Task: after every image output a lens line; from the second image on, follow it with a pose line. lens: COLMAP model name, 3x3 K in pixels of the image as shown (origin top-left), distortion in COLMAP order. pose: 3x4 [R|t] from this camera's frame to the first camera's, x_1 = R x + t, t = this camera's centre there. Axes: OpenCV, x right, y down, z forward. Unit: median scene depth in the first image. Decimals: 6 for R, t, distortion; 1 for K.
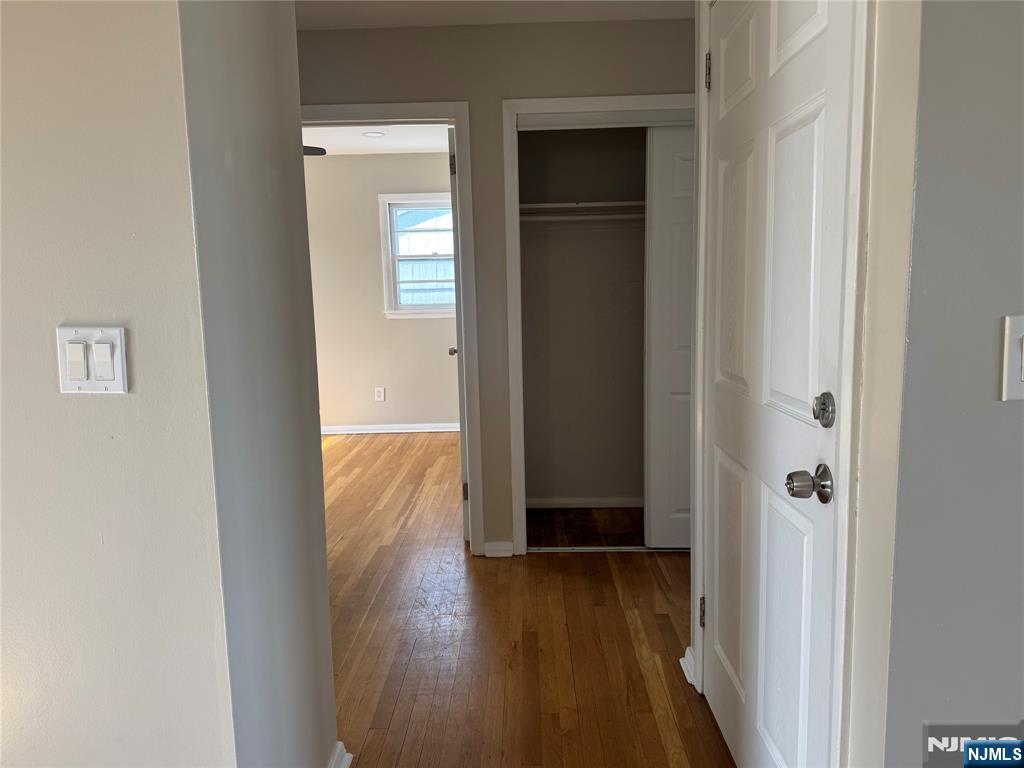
lens RADIAL K [[717.3, 0, 510.7], [0, 717.3, 377.1], [0, 0, 1]] dist [0.093729, -0.128358]
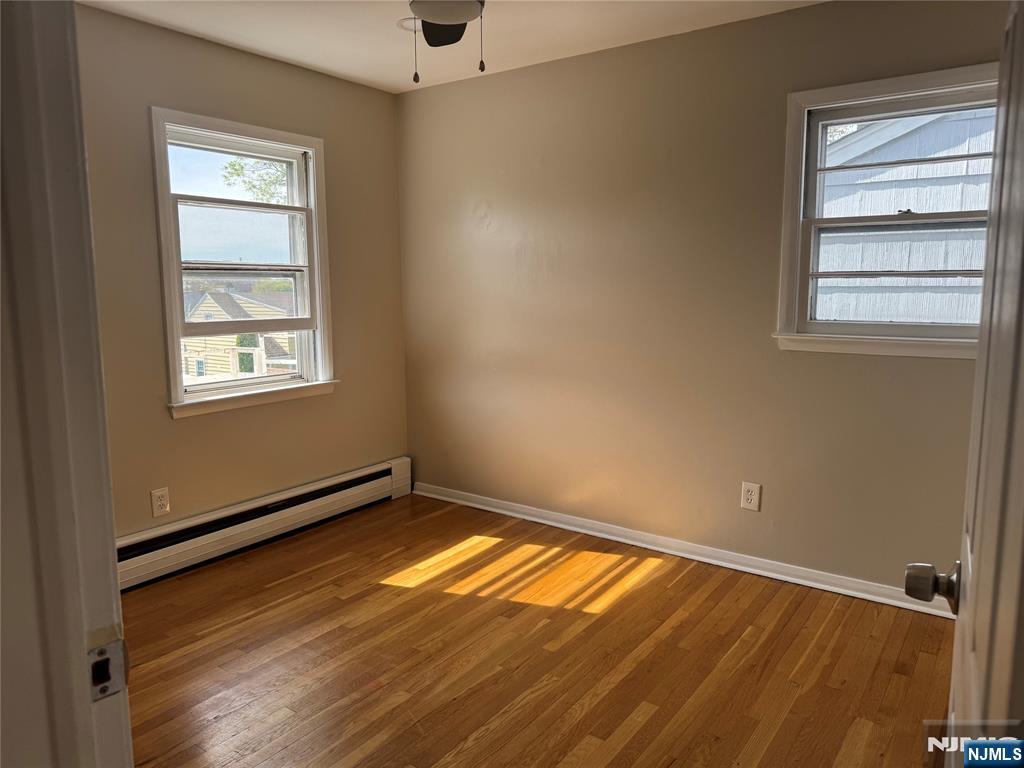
lens RADIAL K [[717.3, 0, 510.7], [0, 717.3, 377.1], [0, 0, 1]] dist [0.093729, -0.128358]
pose [[0.822999, 0.096191, -0.559839, -0.043897], [-0.088342, 0.995241, 0.041134, -0.066889], [0.561131, 0.015604, 0.827580, 0.489169]]
